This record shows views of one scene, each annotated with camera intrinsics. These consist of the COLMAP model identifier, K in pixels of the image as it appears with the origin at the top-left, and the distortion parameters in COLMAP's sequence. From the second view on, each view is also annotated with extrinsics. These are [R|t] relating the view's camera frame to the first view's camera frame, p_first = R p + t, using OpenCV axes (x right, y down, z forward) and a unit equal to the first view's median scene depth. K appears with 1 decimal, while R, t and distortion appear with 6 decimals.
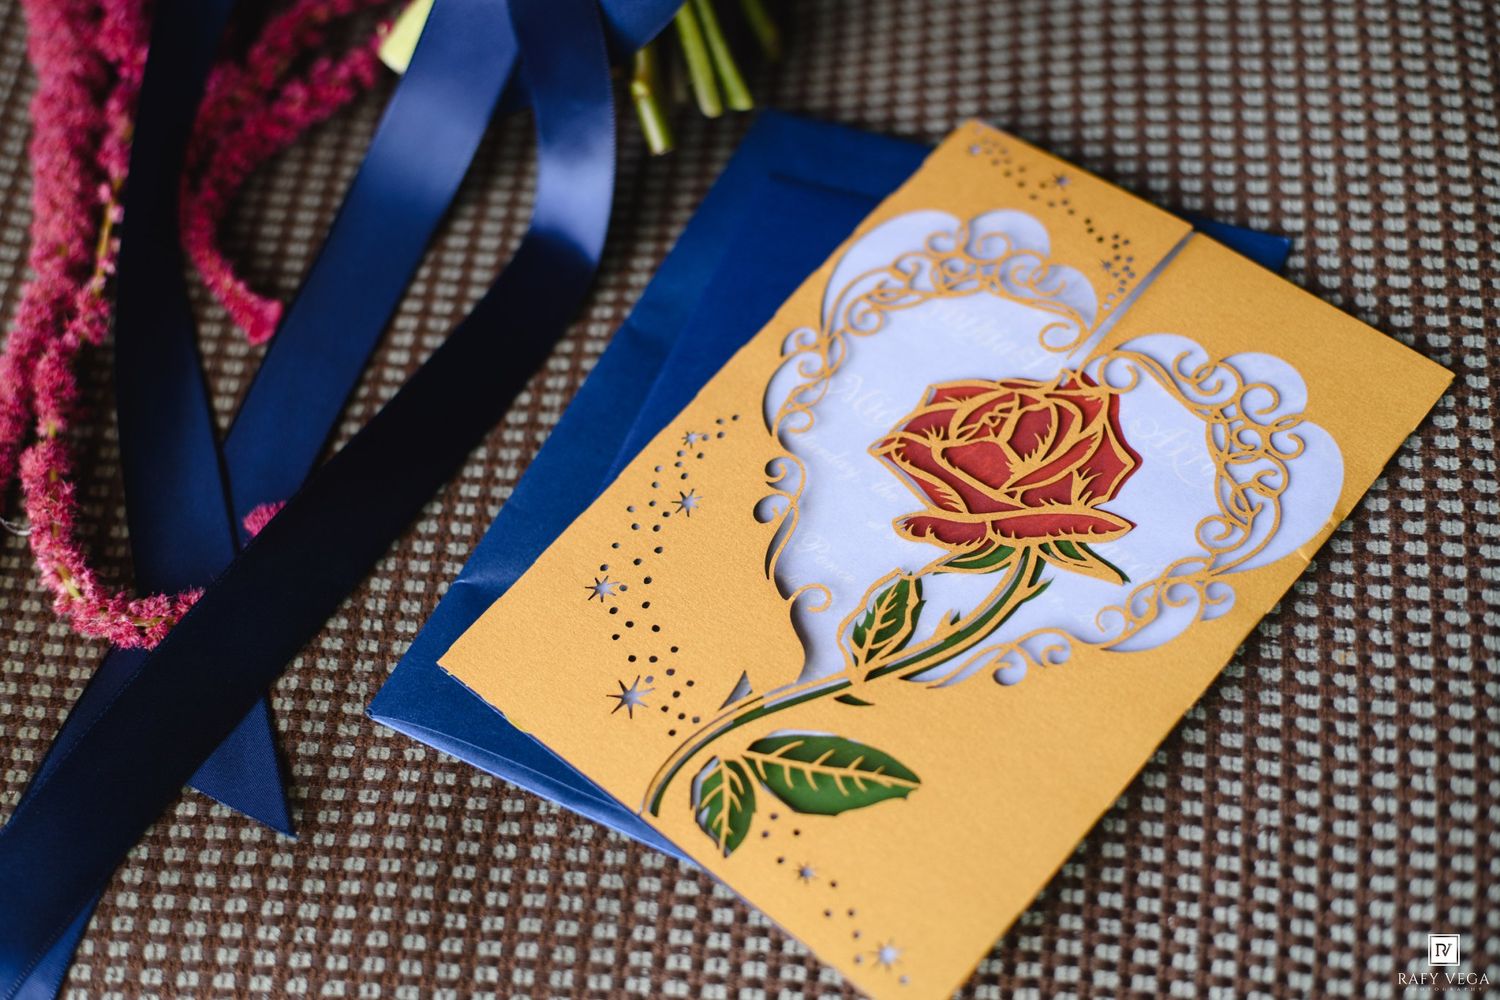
lens RADIAL K [[2303.0, 0, 750.0], [0, 2303.0, 500.0], [0, 0, 1]] dist [-0.142392, 0.128710]
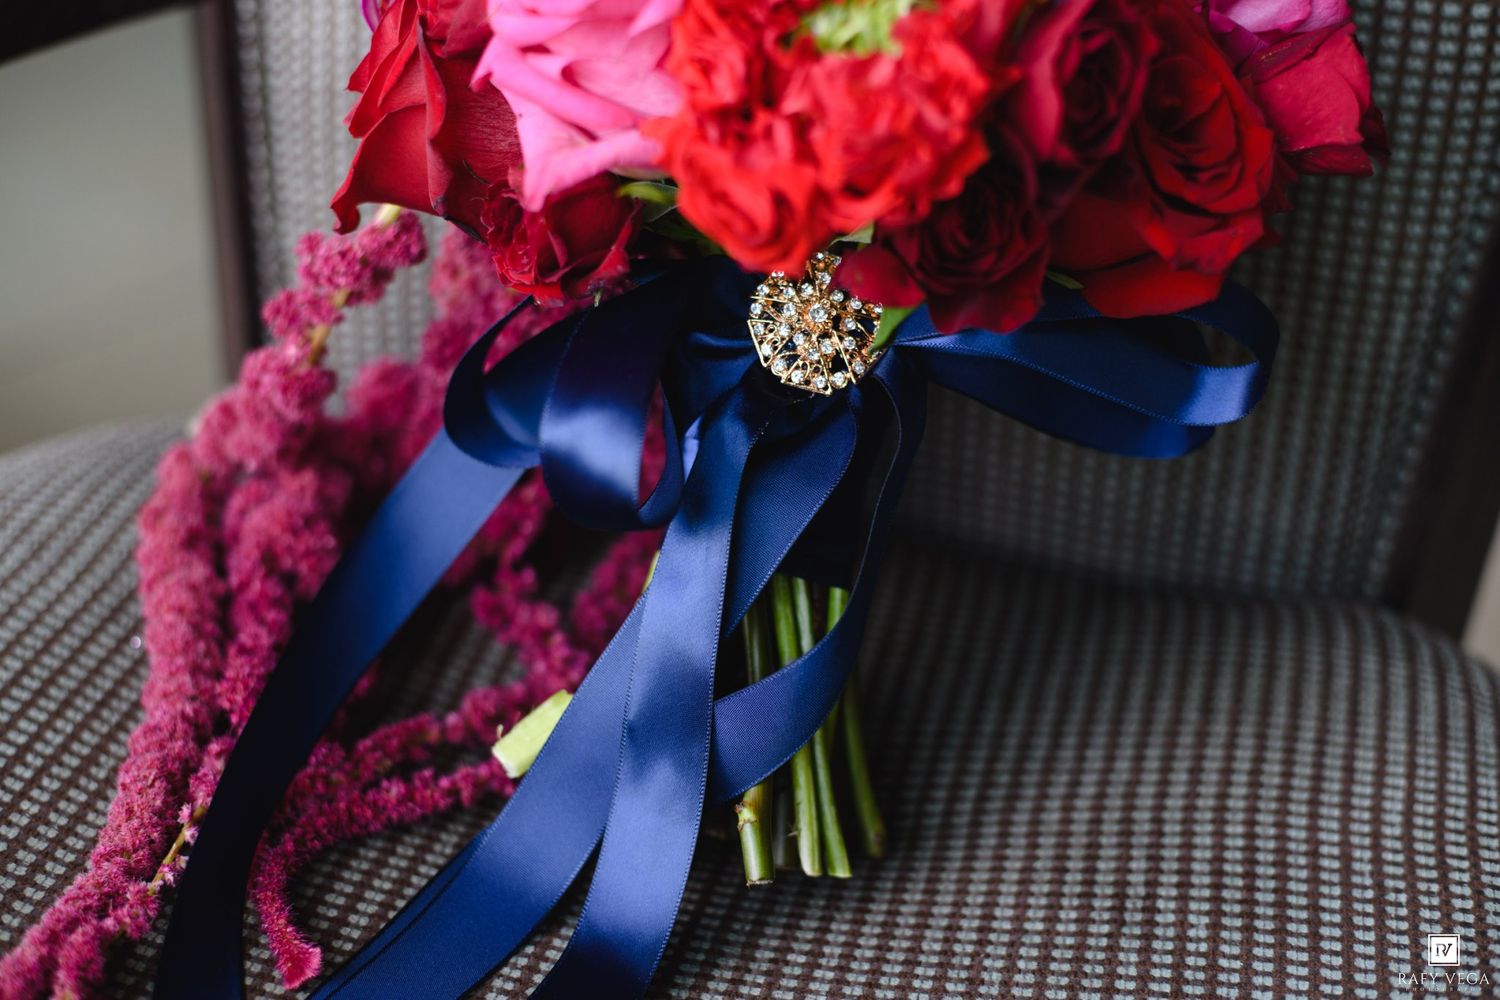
lens RADIAL K [[2303.0, 0, 750.0], [0, 2303.0, 500.0], [0, 0, 1]] dist [-0.142392, 0.128710]
pose [[0.982690, 0.178645, -0.049051, -0.022295], [-0.177397, 0.831109, -0.527056, 0.221223], [-0.053389, 0.526634, 0.848414, 0.090651]]
